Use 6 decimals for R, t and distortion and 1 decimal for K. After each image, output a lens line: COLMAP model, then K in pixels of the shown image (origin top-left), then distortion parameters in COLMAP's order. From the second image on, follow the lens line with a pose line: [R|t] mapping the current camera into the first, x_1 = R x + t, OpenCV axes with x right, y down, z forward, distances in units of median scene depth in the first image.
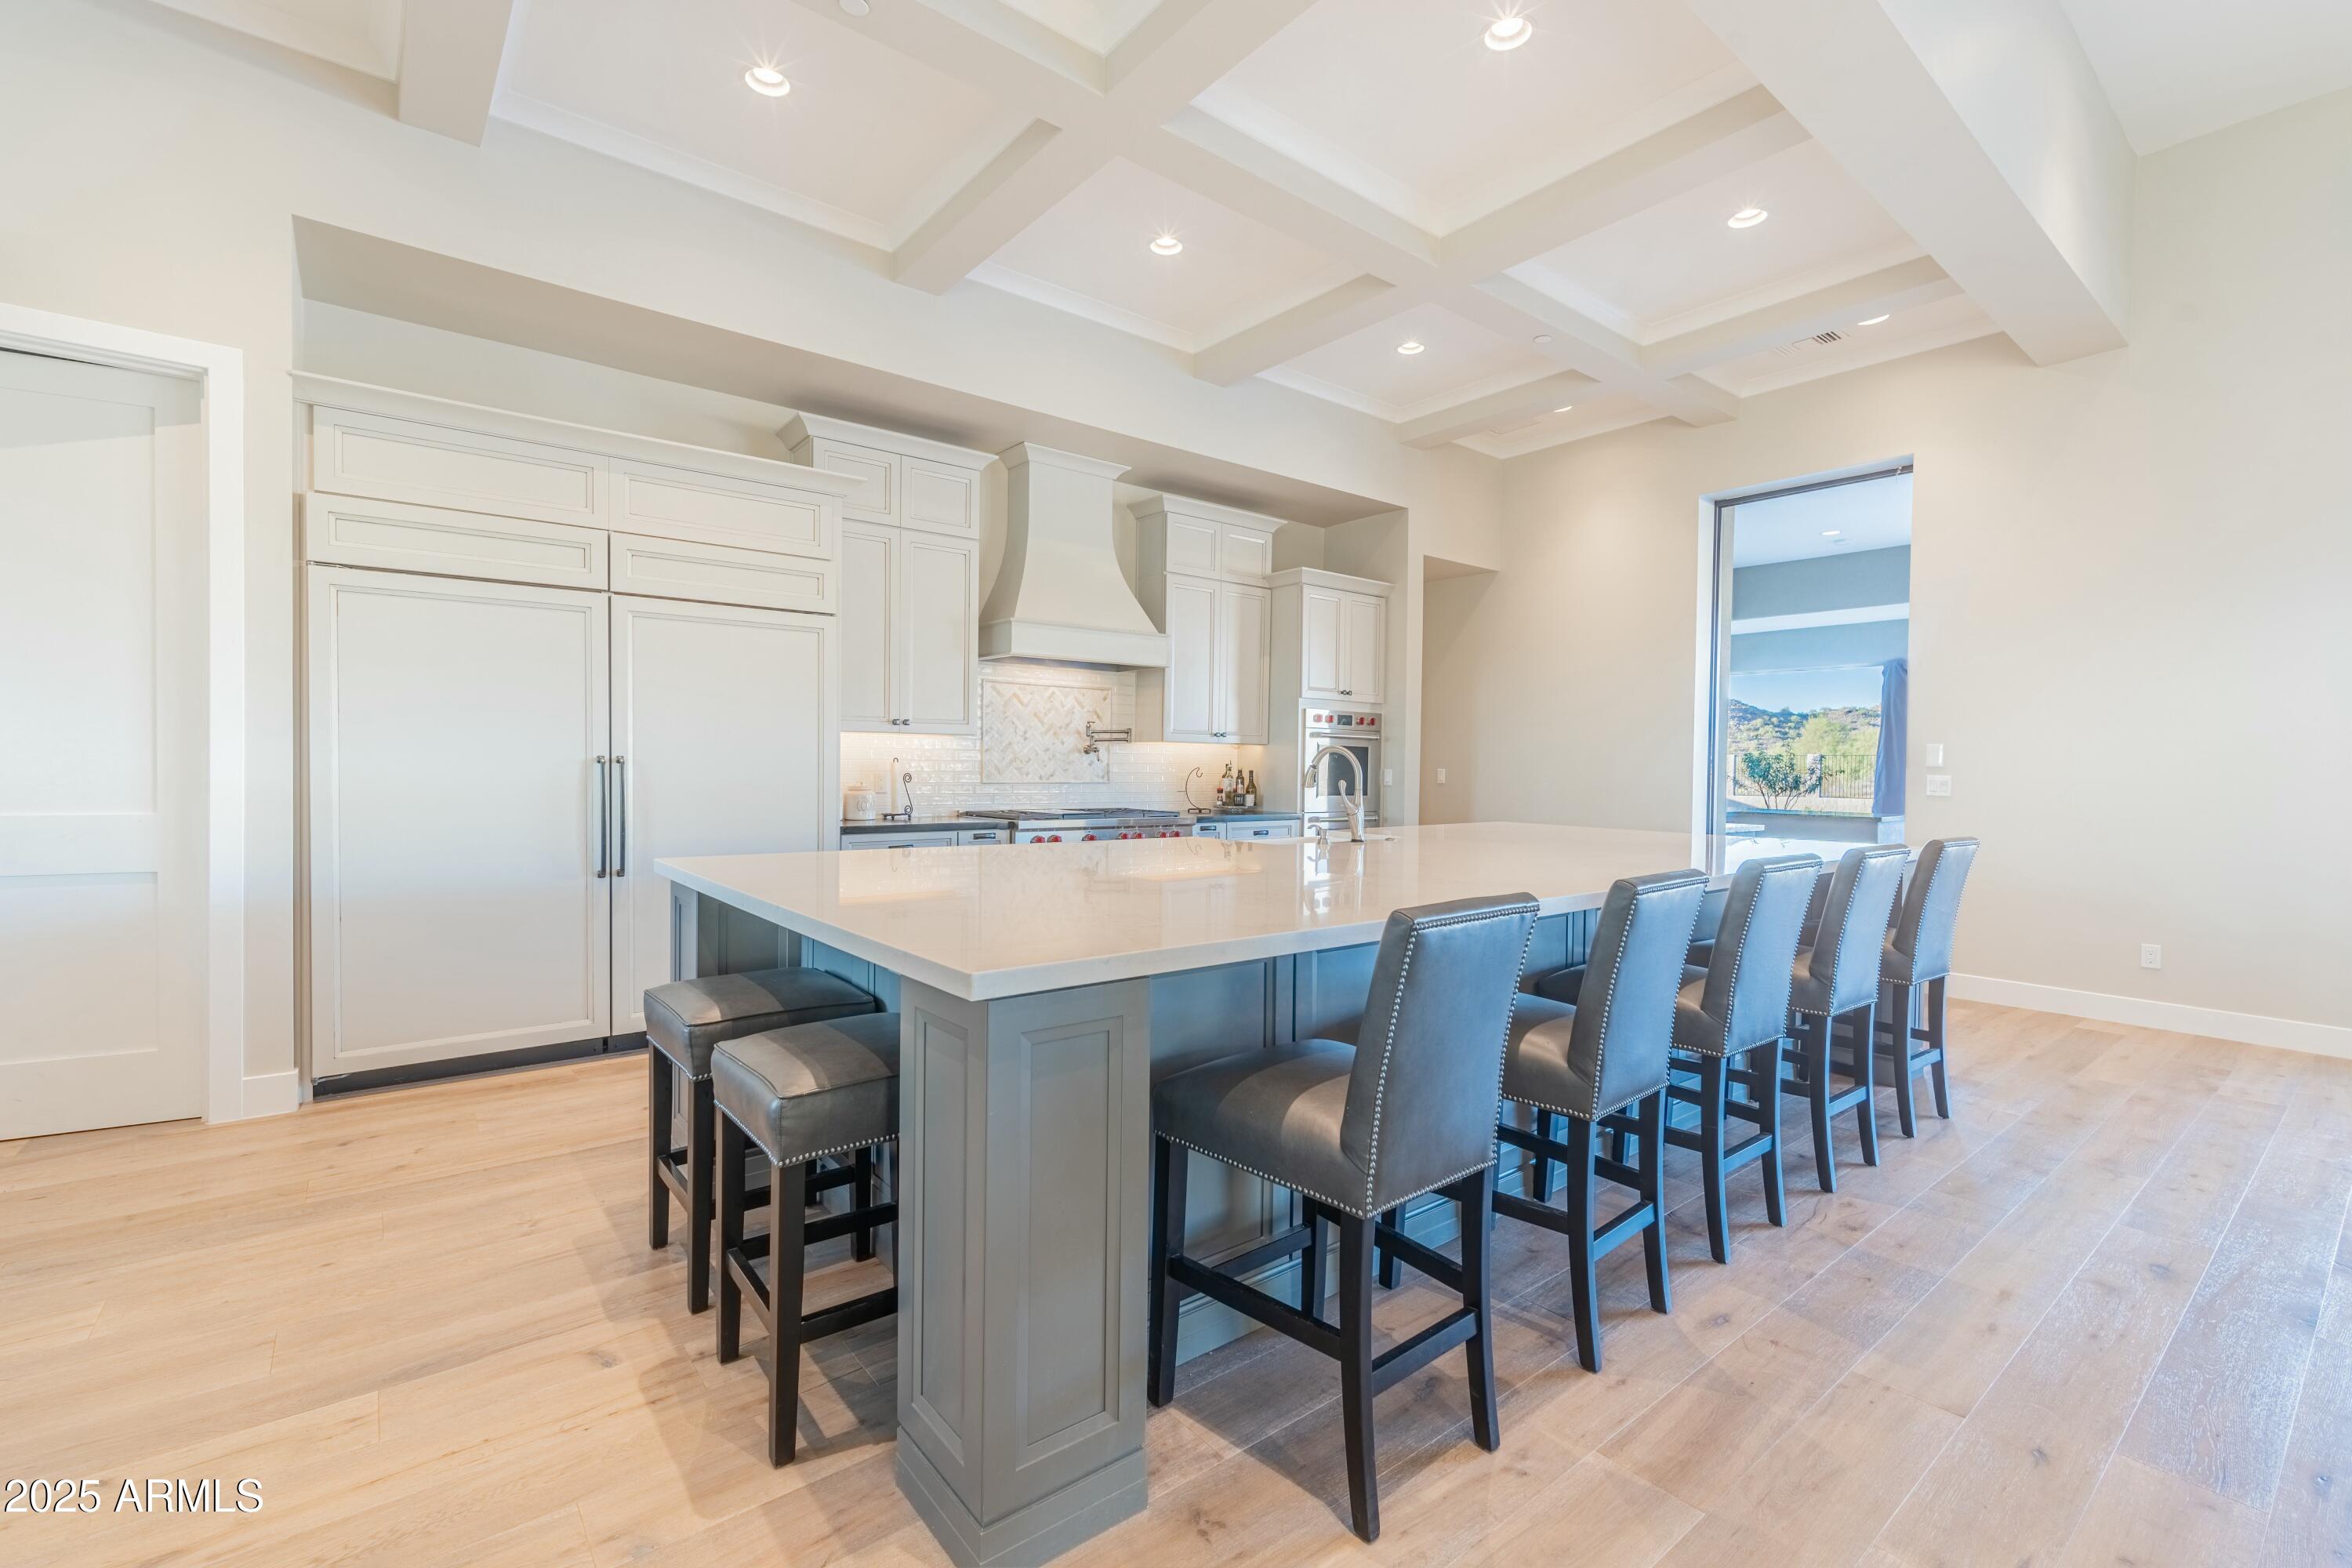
lens RADIAL K [[1011.0, 0, 1178.1], [0, 1011.0, 783.6], [0, 0, 1]] dist [0.003386, 0.000623]
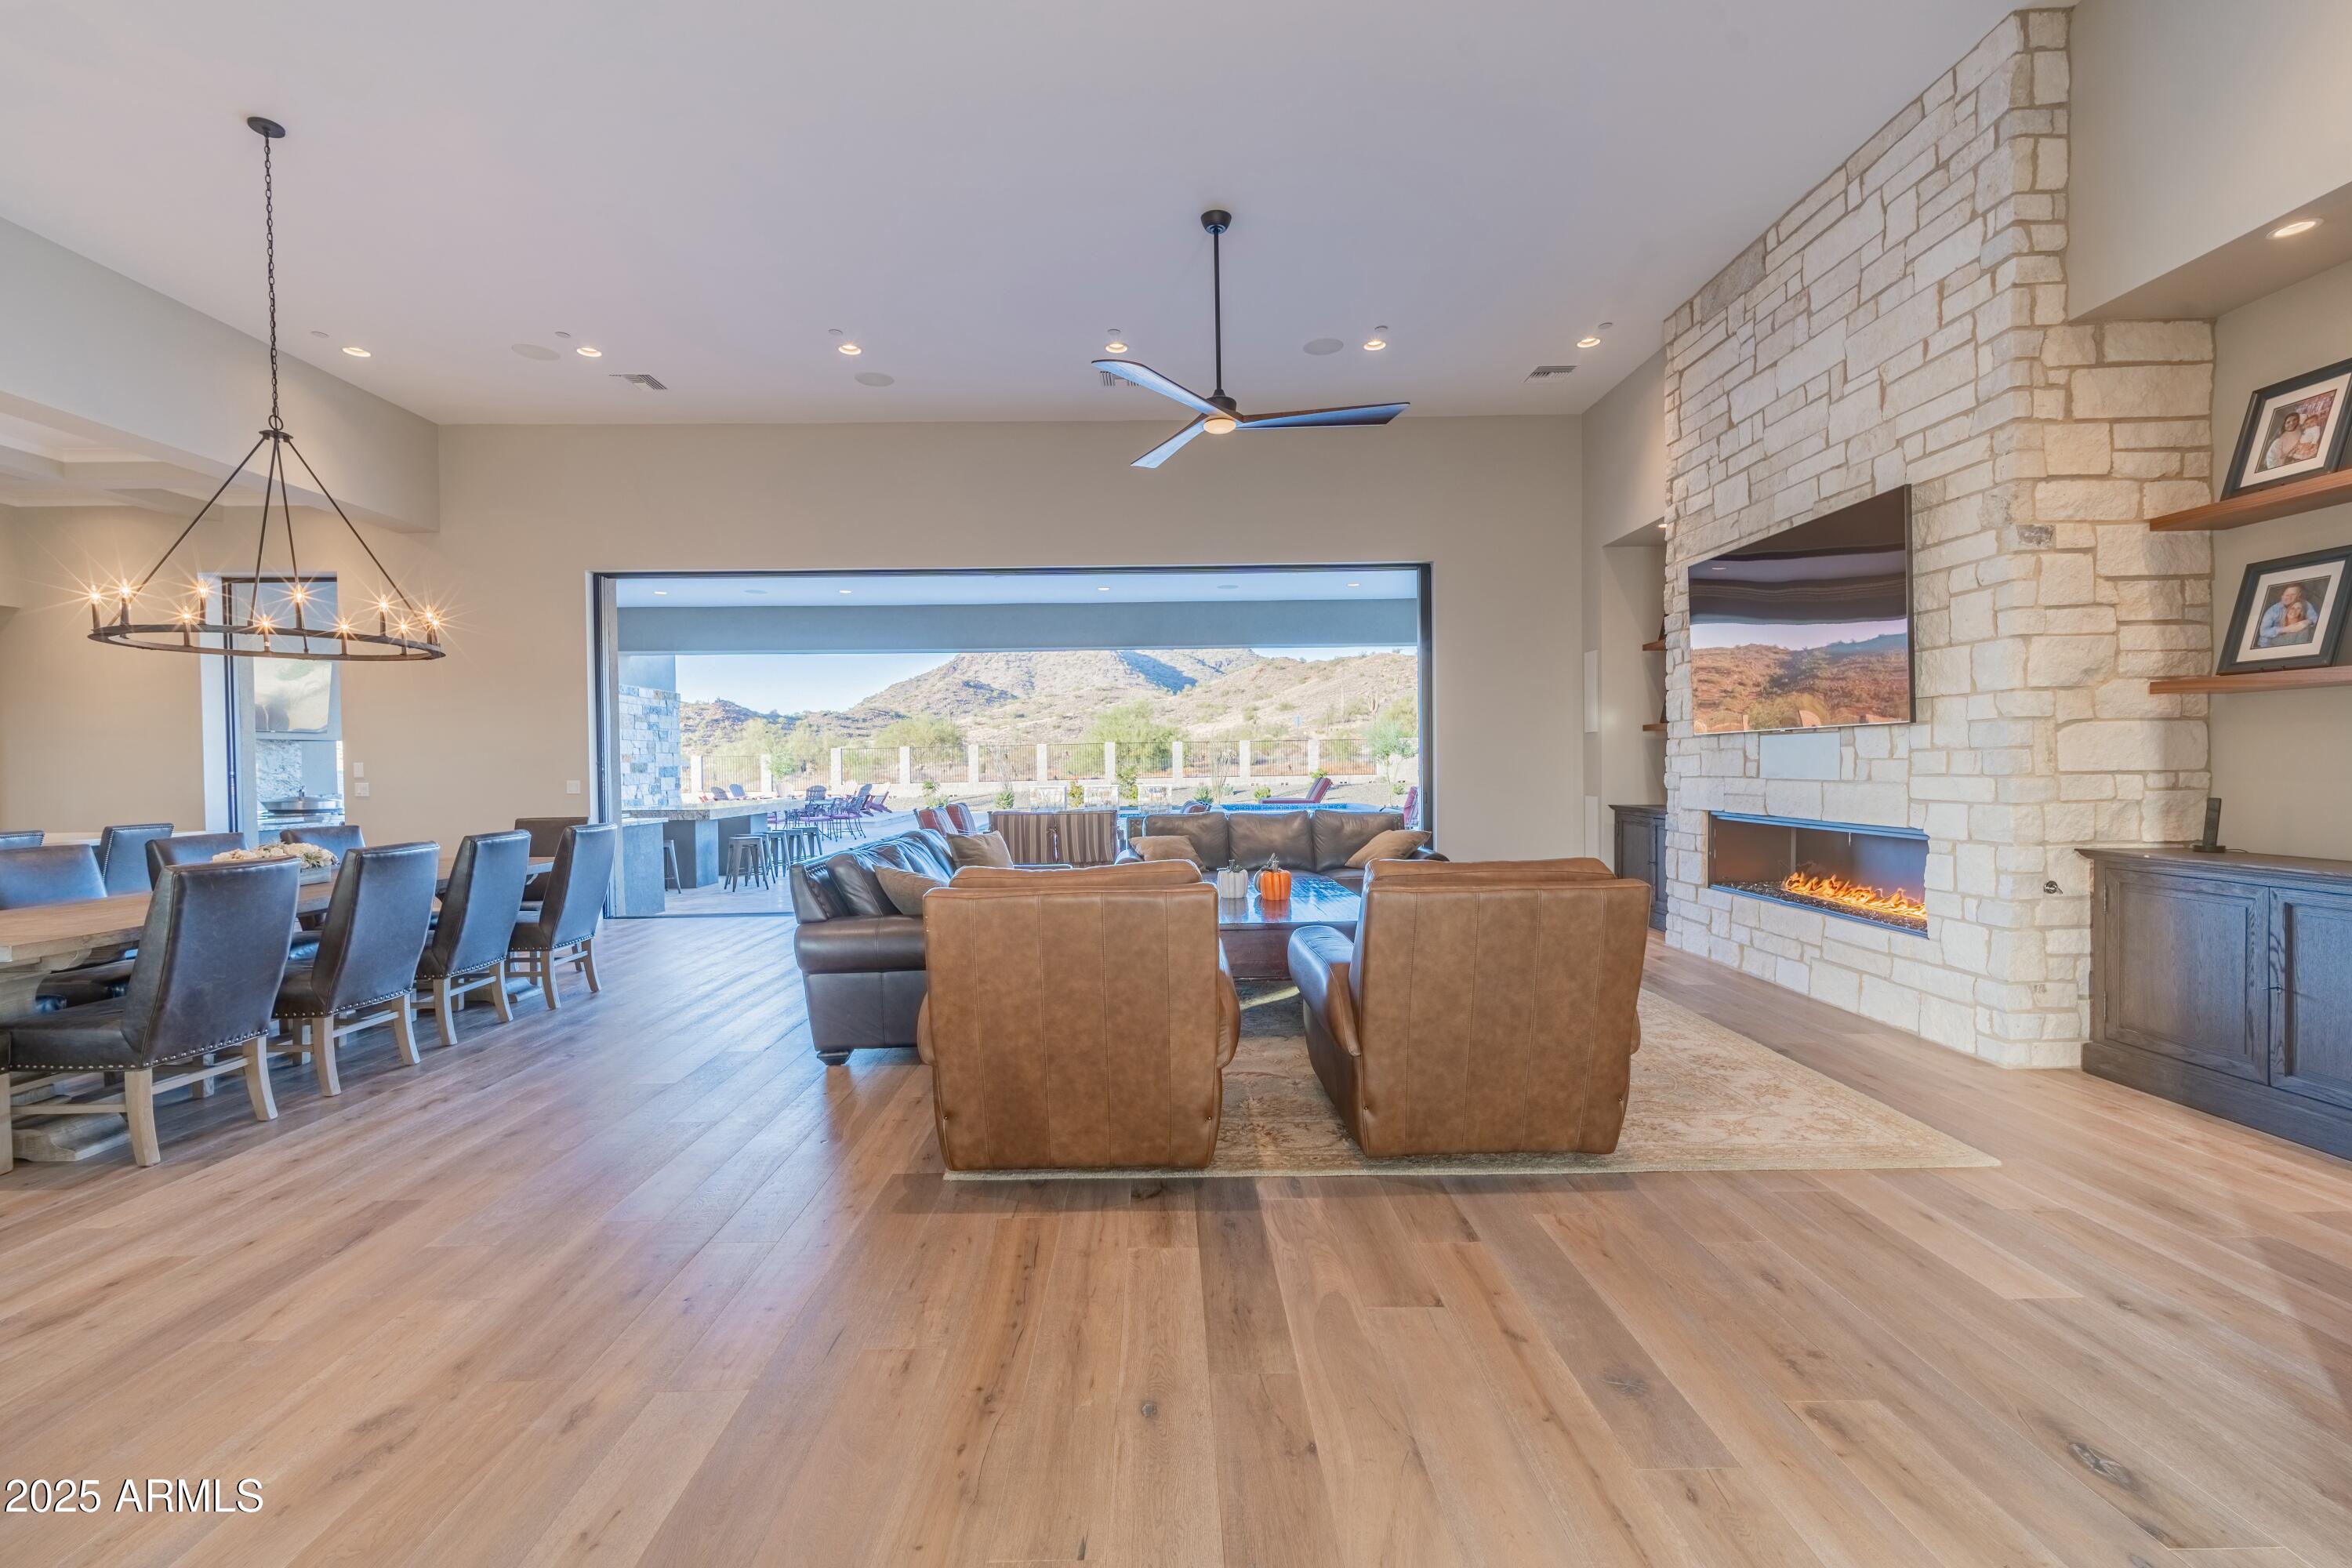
lens RADIAL K [[1011.0, 0, 1170.9], [0, 1011.0, 783.3], [0, 0, 1]] dist [0.003386, 0.000623]
pose [[0.617816, -0.035527, 0.785520, 0.264906], [0.035163, 0.999228, 0.017537, 0.006891], [-0.785536, 0.016787, 0.618588, -0.822830]]
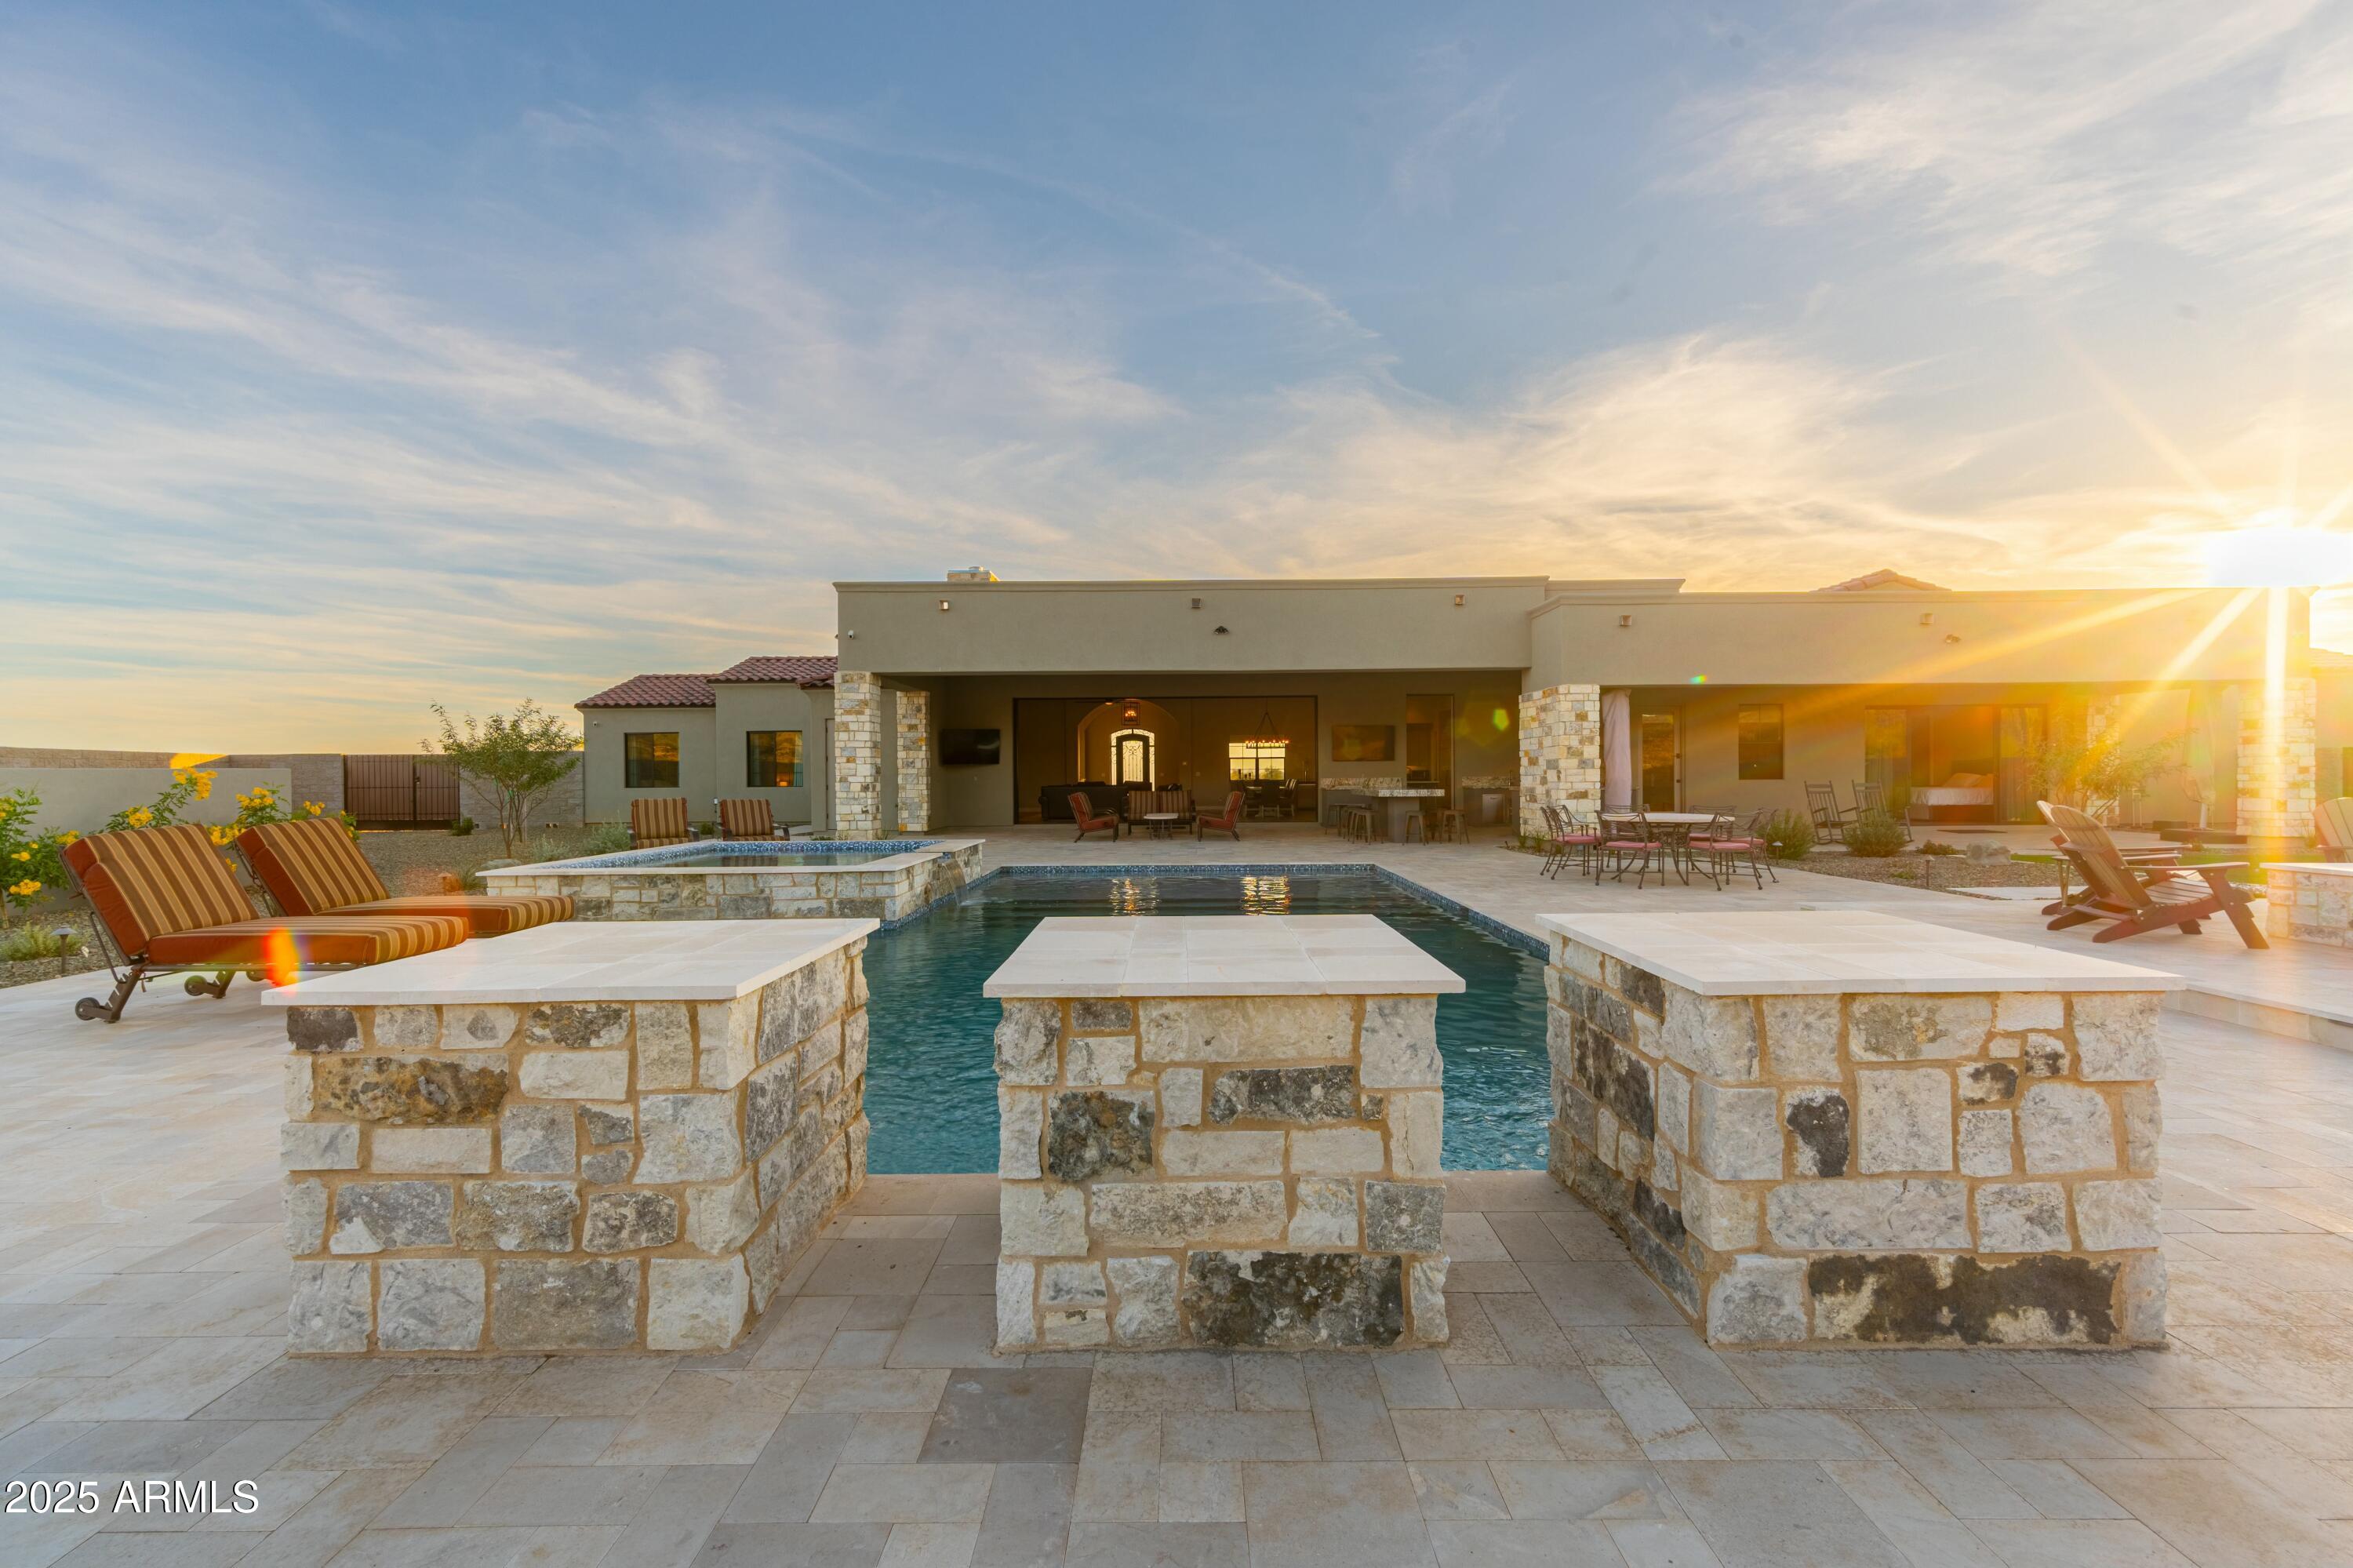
lens RADIAL K [[1011.5, 0, 1182.2], [0, 1011.5, 759.2], [0, 0, 1]] dist [0.003386, 0.000623]
pose [[-0.626309, -0.018346, -0.779359, 4.225050], [-0.012955, 0.999830, -0.013125, 0.012356], [0.779467, 0.001876, -0.626440, 2.692352]]
